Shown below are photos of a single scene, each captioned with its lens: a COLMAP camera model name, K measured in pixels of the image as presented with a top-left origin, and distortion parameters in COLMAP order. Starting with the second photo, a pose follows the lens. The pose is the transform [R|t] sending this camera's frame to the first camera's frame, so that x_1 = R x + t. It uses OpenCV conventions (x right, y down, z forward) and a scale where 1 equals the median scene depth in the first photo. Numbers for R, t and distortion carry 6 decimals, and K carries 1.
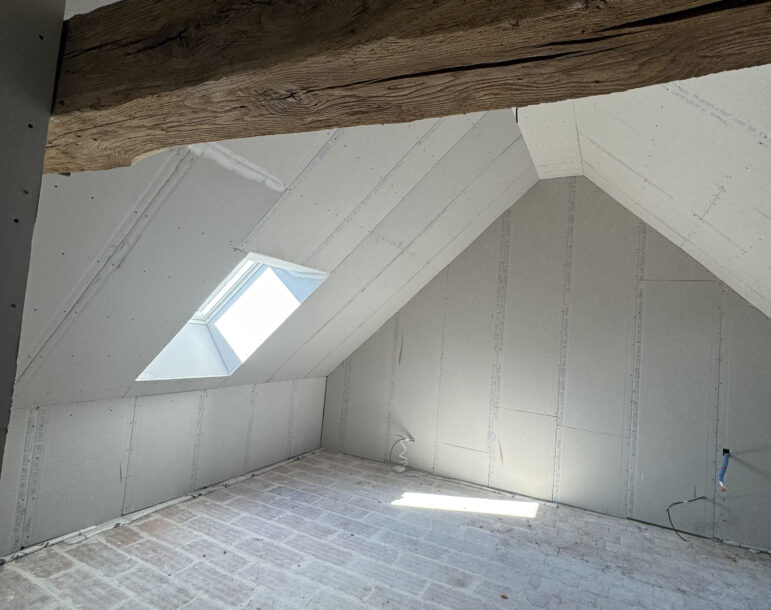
lens RADIAL K [[414.9, 0, 385.7], [0, 414.9, 306.2], [0, 0, 1]] dist [-0.002209, 0.001605]
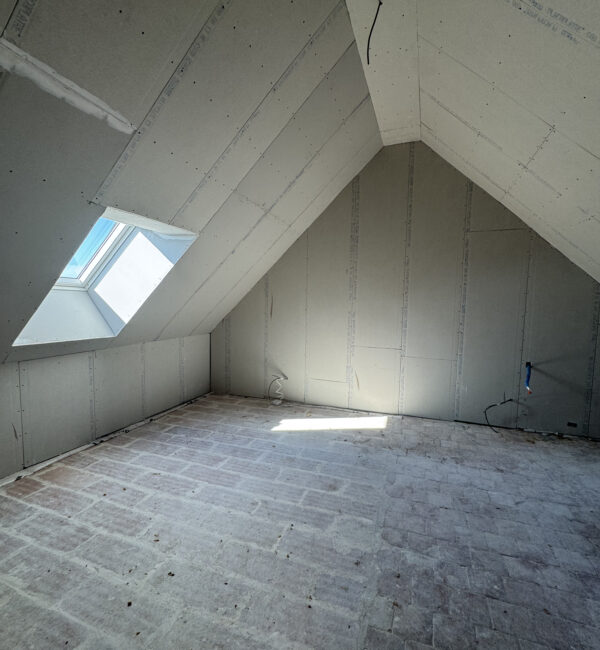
lens RADIAL K [[323.0, 0, 299.6], [0, 323.0, 326.6], [0, 0, 1]] dist [0.001007, -0.000264]
pose [[0.990870, -0.073791, 0.112834, 0.011508], [0.056561, 0.987229, 0.148931, 0.049019], [-0.122383, -0.141189, 0.982389, 0.125117]]
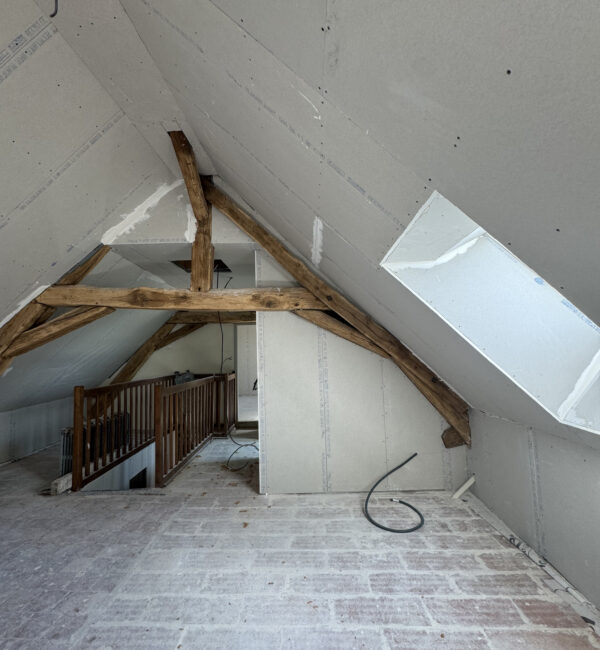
lens RADIAL K [[323.0, 0, 302.5], [0, 323.0, 325.9], [0, 0, 1]] dist [0.001007, -0.000264]
pose [[-0.897292, -0.087910, -0.432596, 0.102535], [-0.020030, 0.987069, -0.159041, 0.096808], [0.440984, -0.134041, -0.887449, 1.238524]]
